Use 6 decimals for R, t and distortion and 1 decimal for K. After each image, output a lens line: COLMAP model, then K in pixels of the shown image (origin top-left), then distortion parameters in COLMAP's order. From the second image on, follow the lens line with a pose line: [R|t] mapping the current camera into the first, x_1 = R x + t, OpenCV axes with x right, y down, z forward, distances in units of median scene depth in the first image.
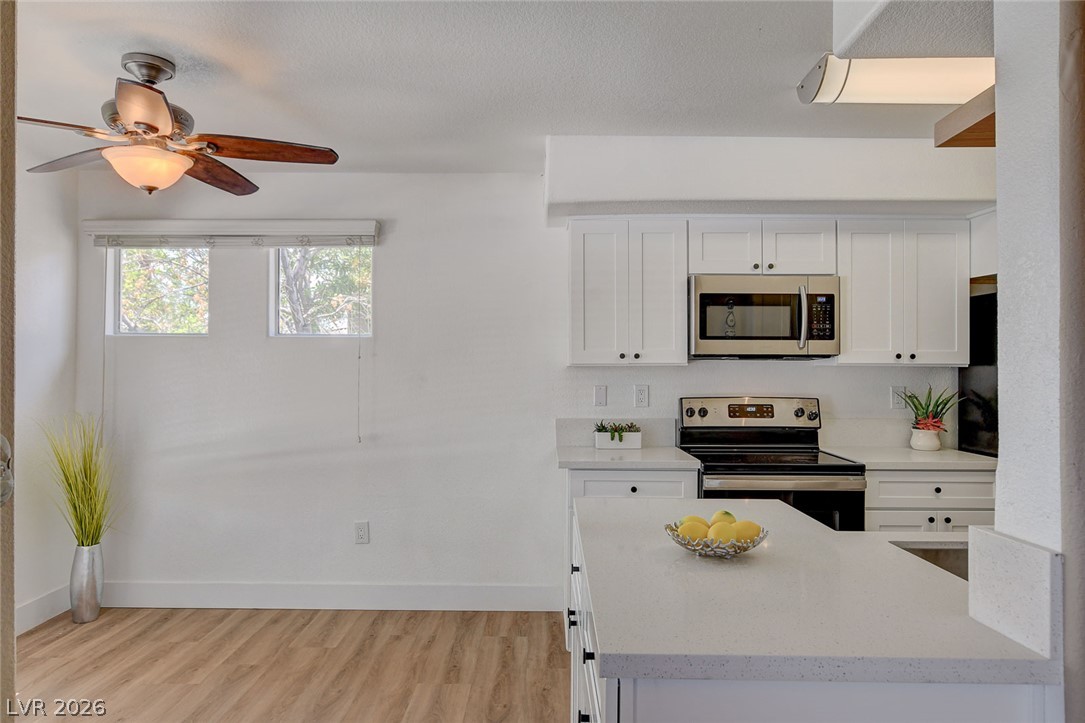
lens RADIAL K [[769.2, 0, 542.7], [0, 769.2, 362.4], [0, 0, 1]] dist [-0.010421, -0.000980]
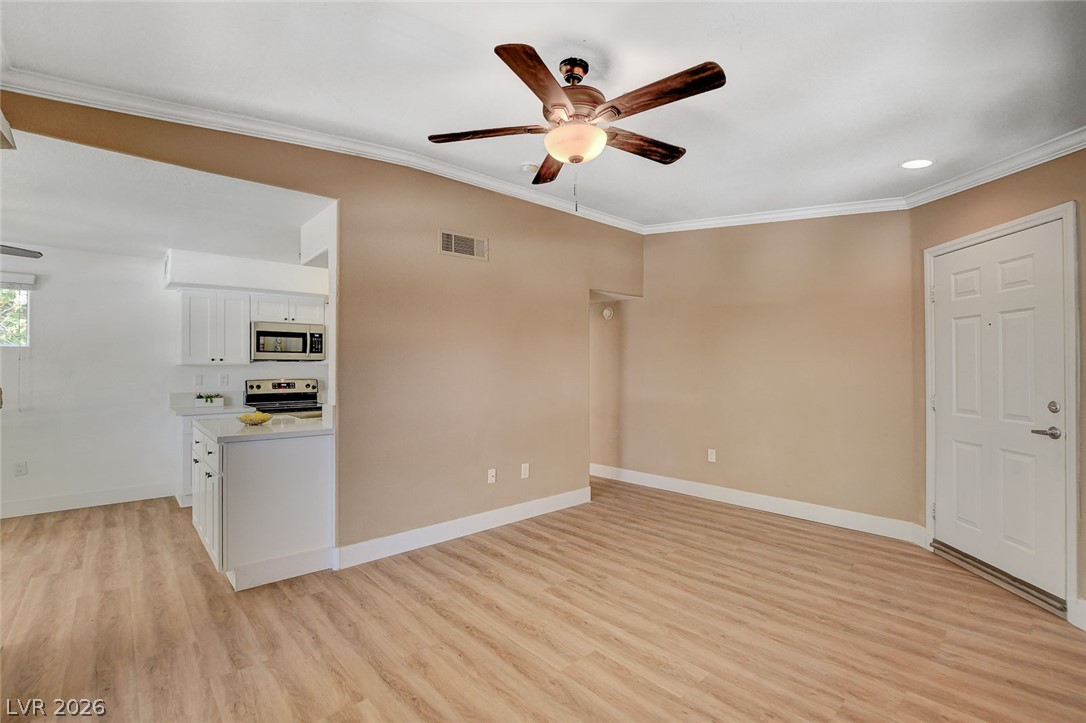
lens RADIAL K [[483.8, 0, 548.9], [0, 483.8, 363.8], [0, 0, 1]] dist [-0.024134, 0.000389]
pose [[0.746165, 0.002504, 0.665757, -0.069594], [-0.001880, 0.999997, -0.001655, 0.002753], [-0.665759, -0.000017, 0.746167, -0.494017]]
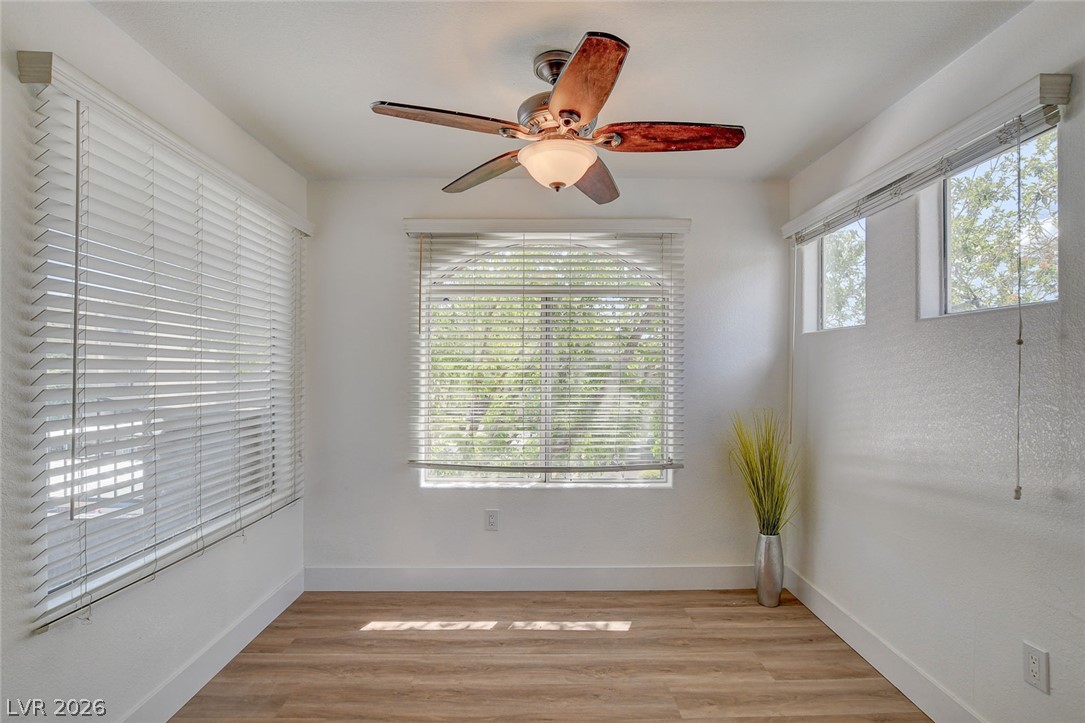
lens RADIAL K [[534.2, 0, 545.7], [0, 534.2, 369.7], [0, 0, 1]] dist [-0.025860, 0.000481]
pose [[0.002664, 0.001364, -0.999996, 0.147004], [0.007765, 0.999969, 0.001384, 0.011135], [0.999966, -0.007769, 0.002653, 0.761332]]
